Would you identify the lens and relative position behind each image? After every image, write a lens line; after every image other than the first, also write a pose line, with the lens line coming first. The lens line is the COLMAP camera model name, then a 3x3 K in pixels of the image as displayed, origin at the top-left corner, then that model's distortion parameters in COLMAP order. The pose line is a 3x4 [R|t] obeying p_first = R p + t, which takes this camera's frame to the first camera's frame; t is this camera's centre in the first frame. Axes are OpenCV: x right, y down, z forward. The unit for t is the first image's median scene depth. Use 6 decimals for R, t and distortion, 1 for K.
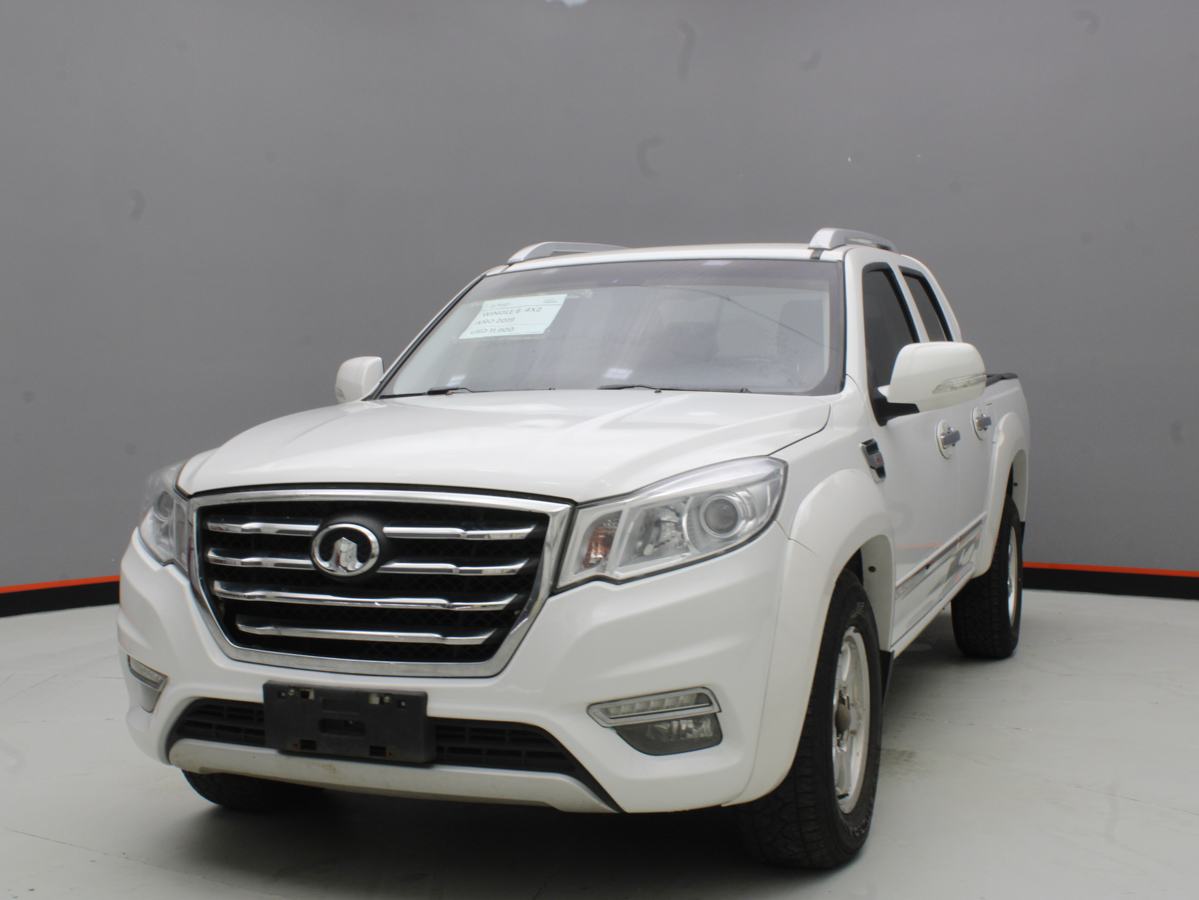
lens RADIAL K [[1547.9, 0, 599.5], [0, 1547.9, 450.0], [0, 0, 1]] dist [-0.129620, 0.004136]
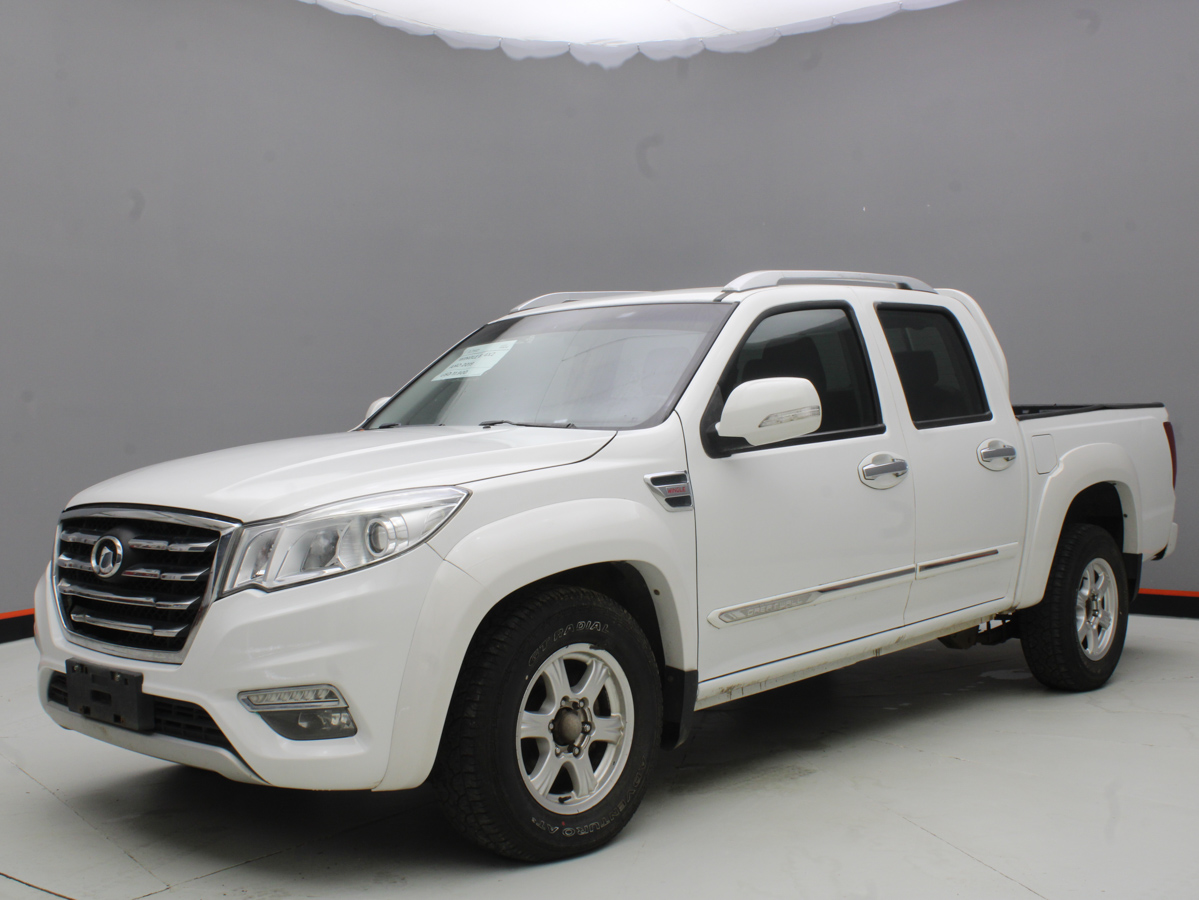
lens RADIAL K [[1443.7, 0, 599.5], [0, 1443.7, 450.0], [0, 0, 1]] dist [-0.112016, 0.033511]
pose [[0.932161, 0.001772, -0.362040, 0.629854], [-0.007639, 0.999862, -0.014775, -0.007998], [0.361964, 0.016539, 0.932045, 0.061671]]
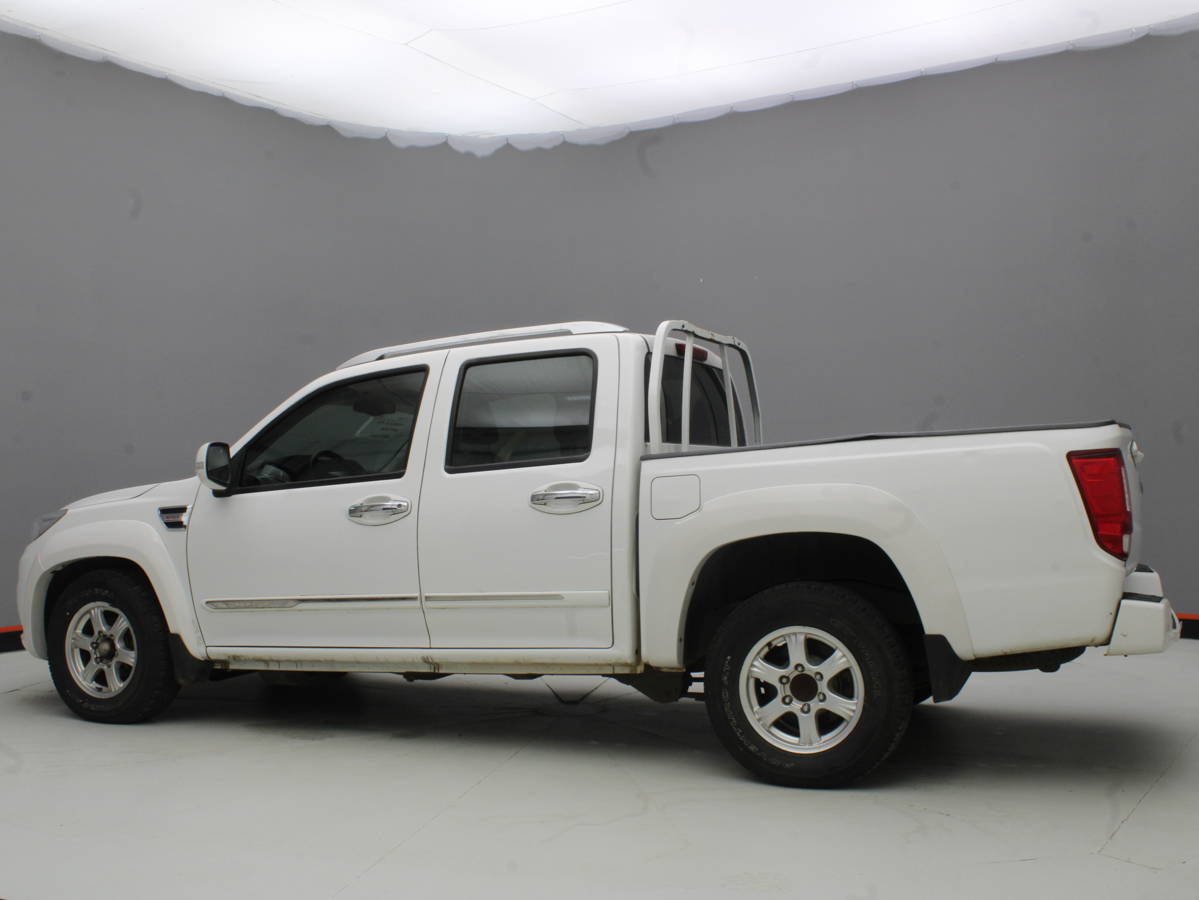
lens RADIAL K [[1156.1, 0, 599.5], [0, 1156.1, 450.0], [0, 0, 1]] dist [-0.121438, 0.014837]
pose [[-0.002501, -0.008988, -0.999956, 1.804989], [-0.006958, 0.999936, -0.008971, -0.075231], [0.999973, 0.006935, -0.002563, 1.871925]]
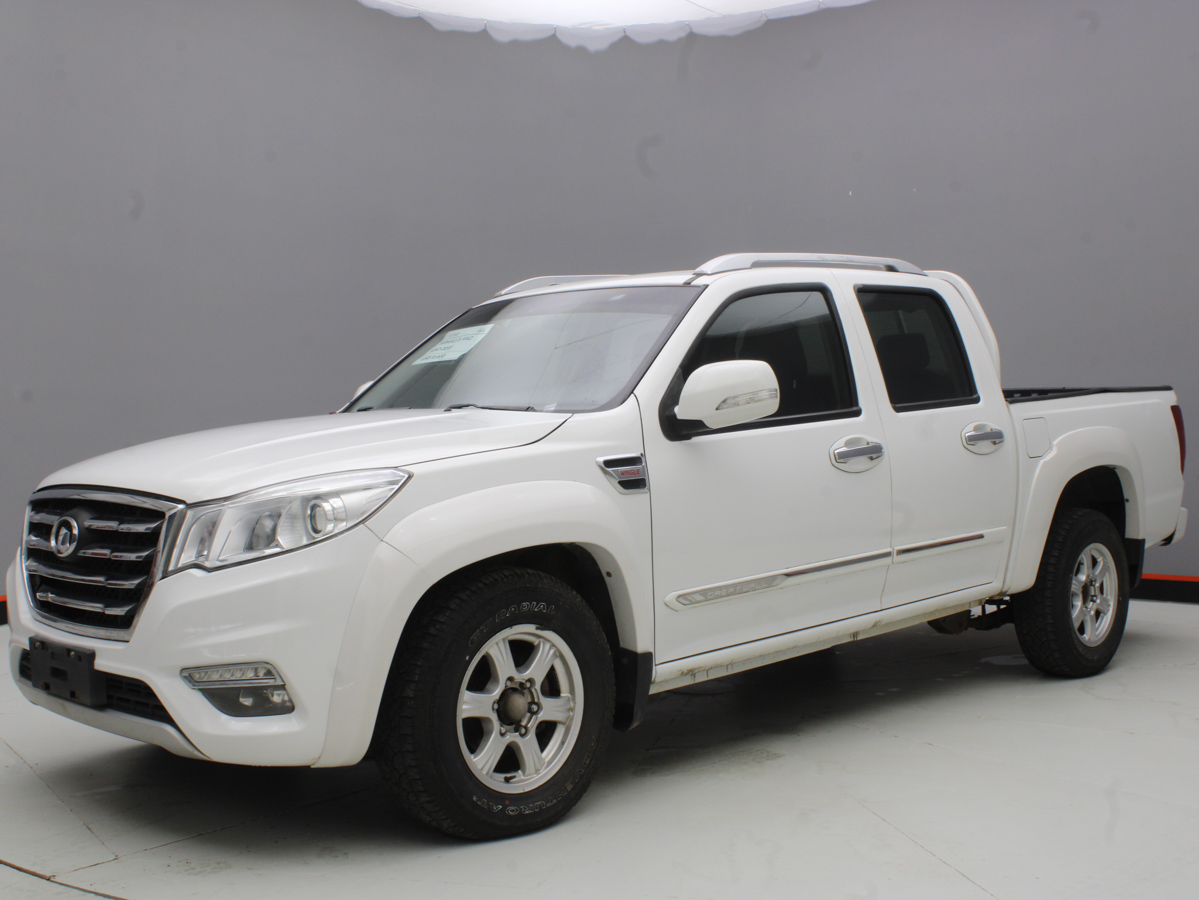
lens RADIAL K [[1443.7, 0, 599.5], [0, 1443.7, 450.0], [0, 0, 1]] dist [-0.112016, 0.033511]
pose [[0.914258, 0.006474, -0.405080, 0.725023], [-0.008709, 0.999955, -0.003673, -0.007102], [0.405039, 0.006885, 0.914274, 0.093999]]
